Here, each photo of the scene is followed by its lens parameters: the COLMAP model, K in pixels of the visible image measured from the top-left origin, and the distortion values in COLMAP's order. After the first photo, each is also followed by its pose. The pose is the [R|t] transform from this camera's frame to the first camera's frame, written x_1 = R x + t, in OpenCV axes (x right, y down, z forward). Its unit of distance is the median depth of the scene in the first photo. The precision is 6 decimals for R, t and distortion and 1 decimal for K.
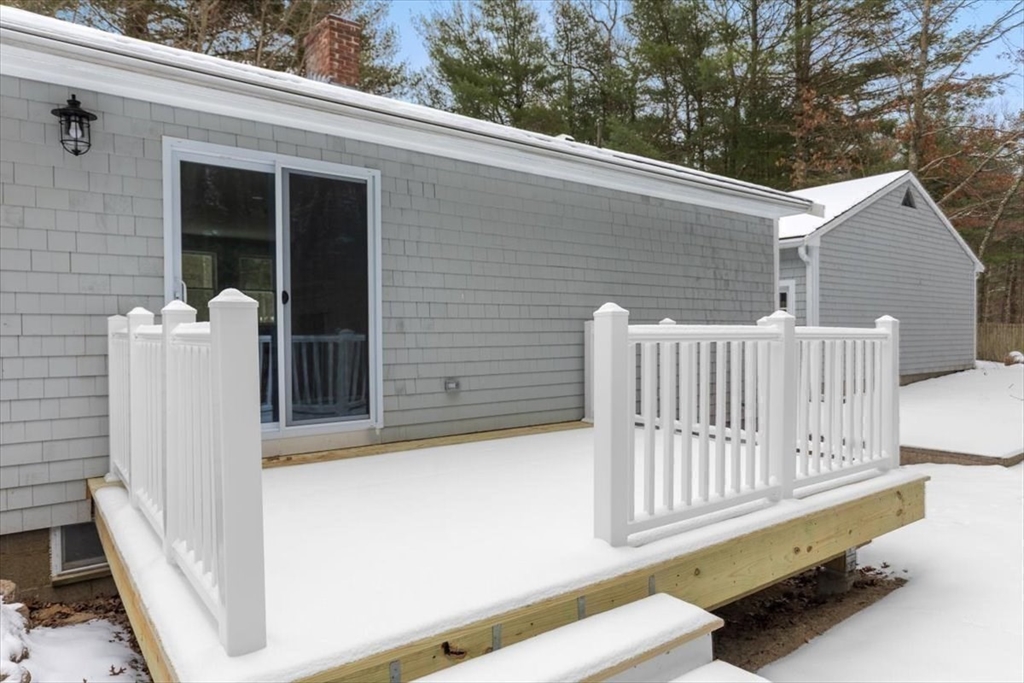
lens RADIAL K [[667.4, 0, 514.0], [0, 667.4, 304.9], [0, 0, 1]] dist [0.002053, 0.000886]
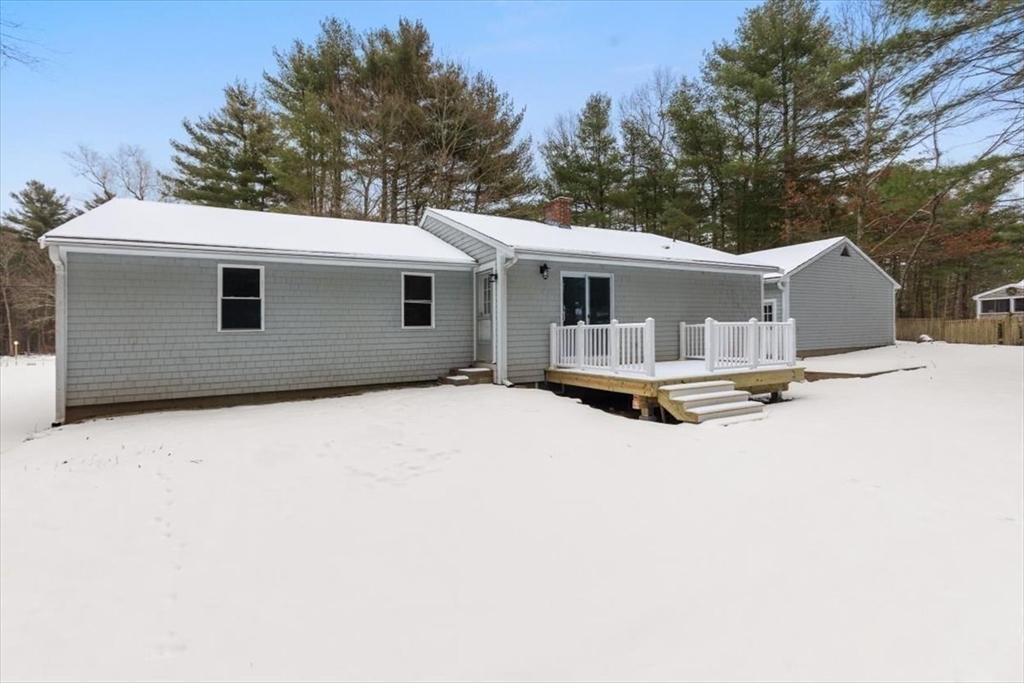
lens RADIAL K [[456.1, 0, 500.4], [0, 456.1, 322.3], [0, 0, 1]] dist [0.000973, 0.000021]
pose [[0.983889, -0.020402, -0.177613, -0.120112], [0.024035, 0.999543, 0.018324, -0.010653], [0.177158, -0.022297, 0.983930, -0.395244]]
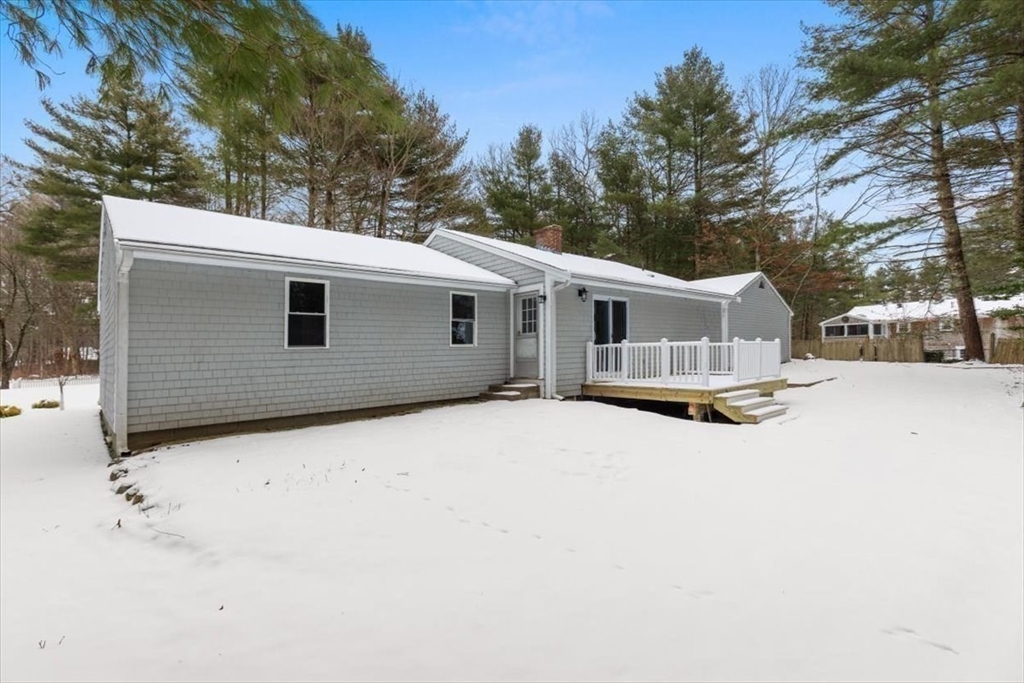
lens RADIAL K [[456.8, 0, 507.4], [0, 456.8, 339.8], [0, 0, 1]] dist [0.001008, 0.000116]
pose [[0.997957, -0.016333, 0.061770, -0.337390], [0.015412, 0.999763, 0.015360, -0.011785], [-0.062007, -0.014377, 0.997972, -0.448341]]
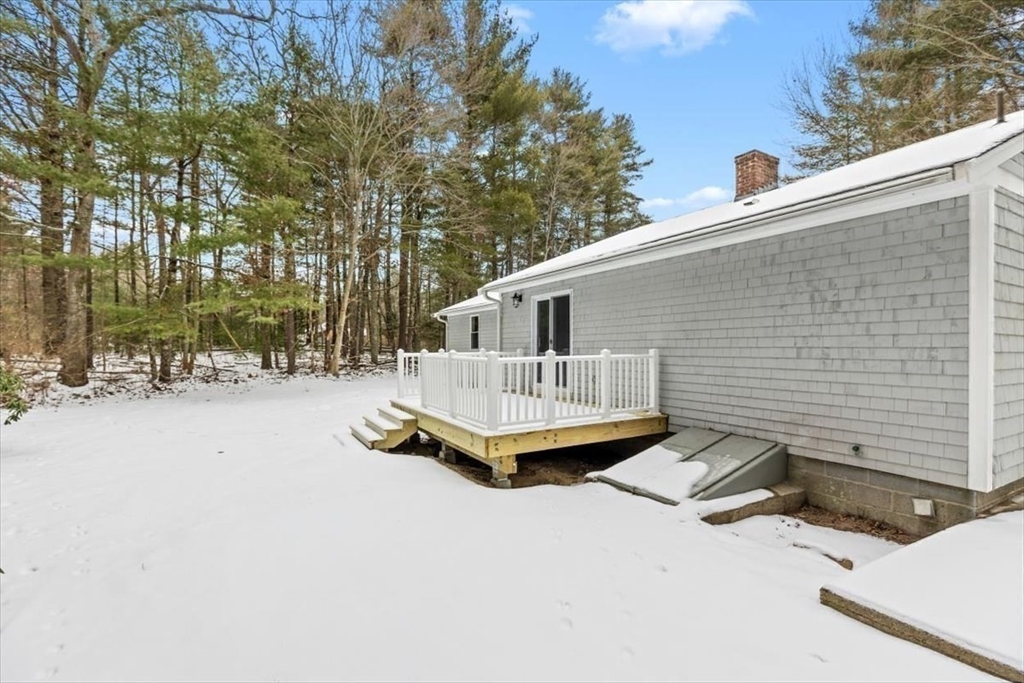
lens RADIAL K [[456.8, 0, 507.4], [0, 456.8, 339.8], [0, 0, 1]] dist [0.001008, 0.000116]
pose [[-0.146617, -0.025026, -0.988877, 0.521415], [0.026194, 0.999231, -0.029172, 0.010677], [0.988846, -0.030180, -0.145849, 0.349686]]
